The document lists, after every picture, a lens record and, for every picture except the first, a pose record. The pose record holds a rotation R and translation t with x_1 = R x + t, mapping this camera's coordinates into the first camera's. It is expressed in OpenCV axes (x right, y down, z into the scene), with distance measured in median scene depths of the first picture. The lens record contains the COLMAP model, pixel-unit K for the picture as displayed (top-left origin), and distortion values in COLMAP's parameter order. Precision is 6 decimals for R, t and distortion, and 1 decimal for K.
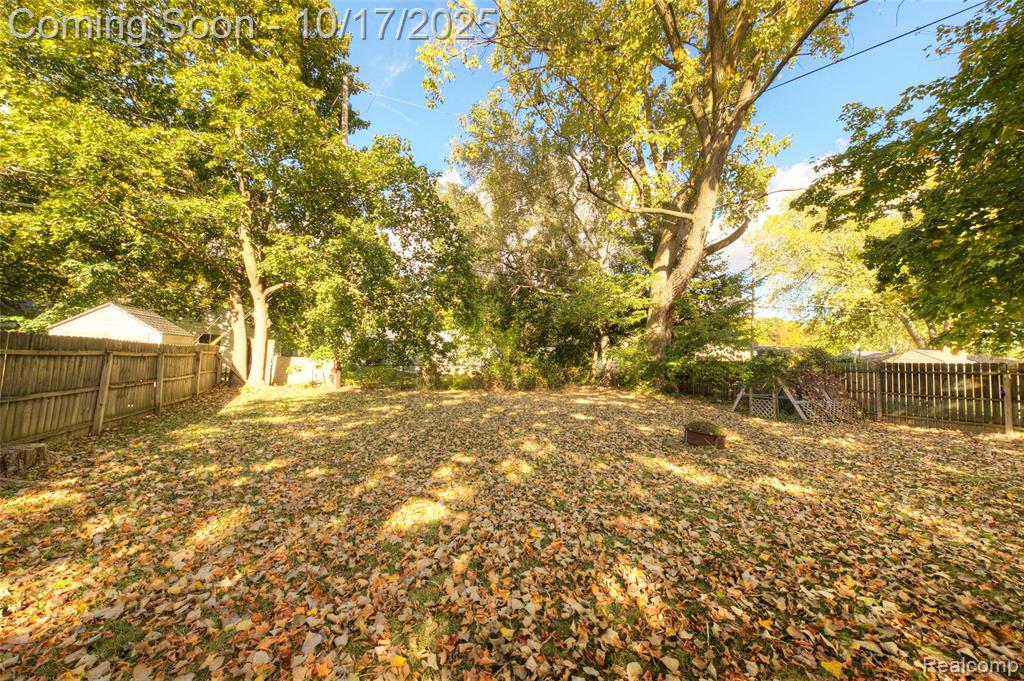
lens RADIAL K [[352.1, 0, 511.8], [0, 352.1, 341.5], [0, 0, 1]] dist [0.006560, -0.005319]
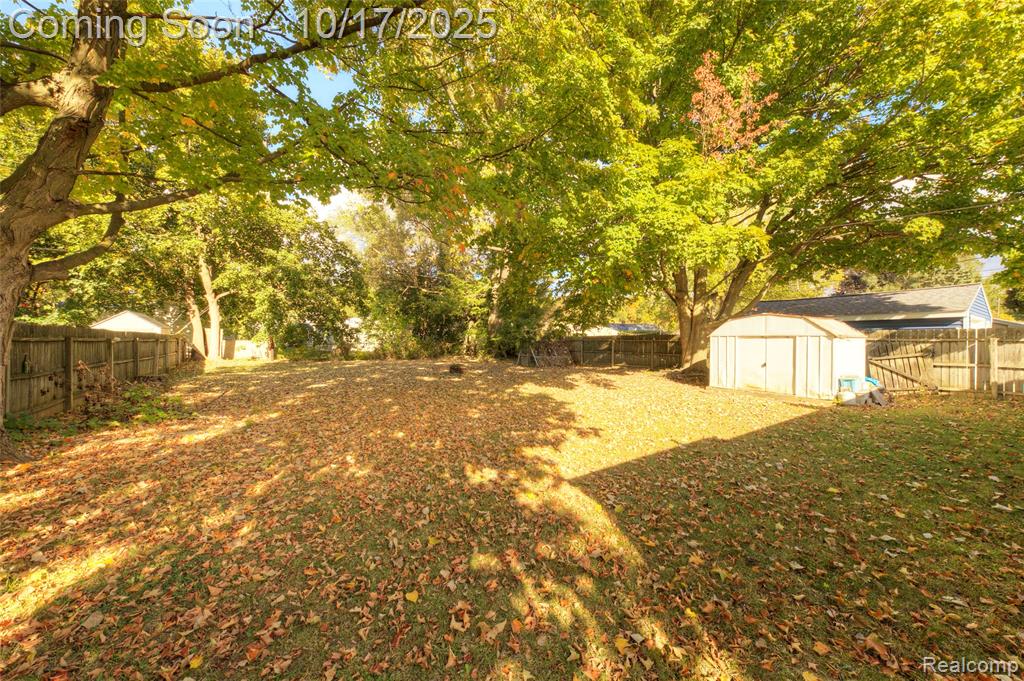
lens RADIAL K [[352.1, 0, 511.4], [0, 352.1, 341.6], [0, 0, 1]] dist [0.006560, -0.005319]
pose [[0.984163, -0.022381, 0.175850, 0.261593], [0.011506, 0.997971, 0.062616, -0.031463], [-0.176895, -0.059601, 0.982424, -0.690276]]
